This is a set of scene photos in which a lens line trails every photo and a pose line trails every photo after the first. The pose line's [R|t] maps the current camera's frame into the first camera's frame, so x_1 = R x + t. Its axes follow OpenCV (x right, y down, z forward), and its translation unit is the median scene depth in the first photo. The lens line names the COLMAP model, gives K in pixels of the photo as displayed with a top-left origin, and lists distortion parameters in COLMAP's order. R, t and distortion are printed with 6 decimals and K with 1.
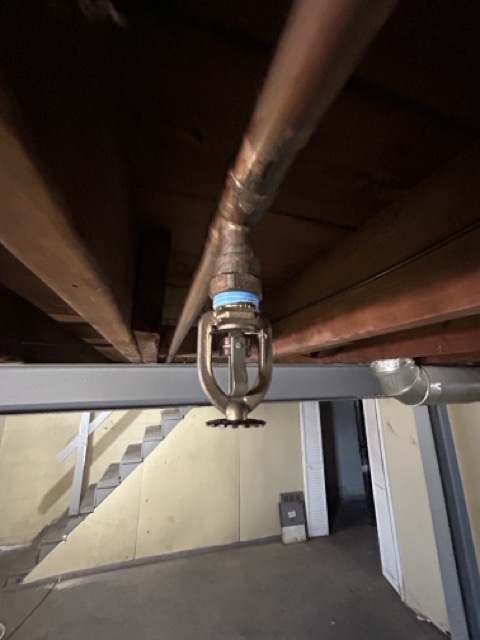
lens RADIAL K [[259.4, 0, 241.3], [0, 259.4, 318.6], [0, 0, 1]] dist [-0.002062, -0.000405]
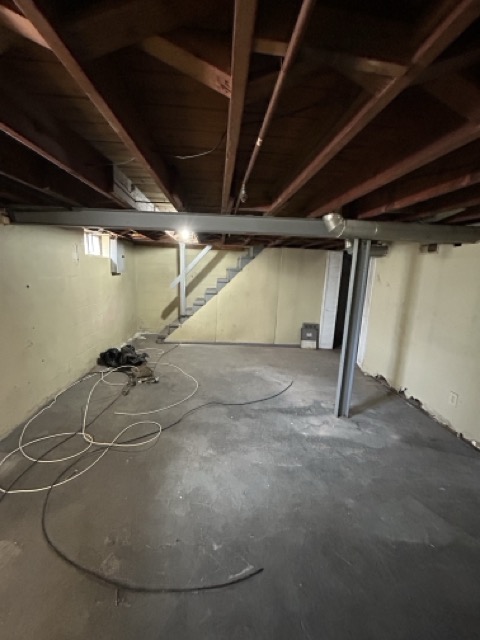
lens RADIAL K [[259.4, 0, 241.5], [0, 259.4, 319.7], [0, 0, 1]] dist [-0.002062, -0.000405]
pose [[0.976154, 0.086289, -0.199192, 0.103393], [0.005922, 0.906675, 0.421787, 0.008231], [0.216998, -0.412909, 0.884544, -0.451670]]
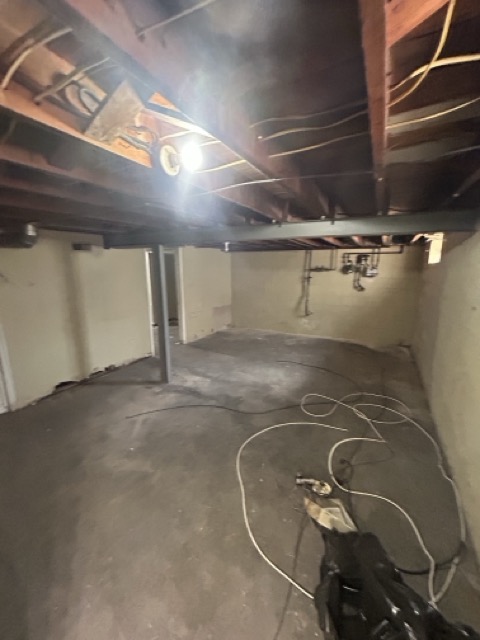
lens RADIAL K [[258.6, 0, 242.7], [0, 258.6, 321.4], [0, 0, 1]] dist [0.003269, 0.000120]
pose [[-0.704662, -0.133734, 0.696826, -0.697199], [-0.164657, 0.986089, 0.022740, 0.330753], [-0.690173, -0.098714, -0.716880, 0.854604]]
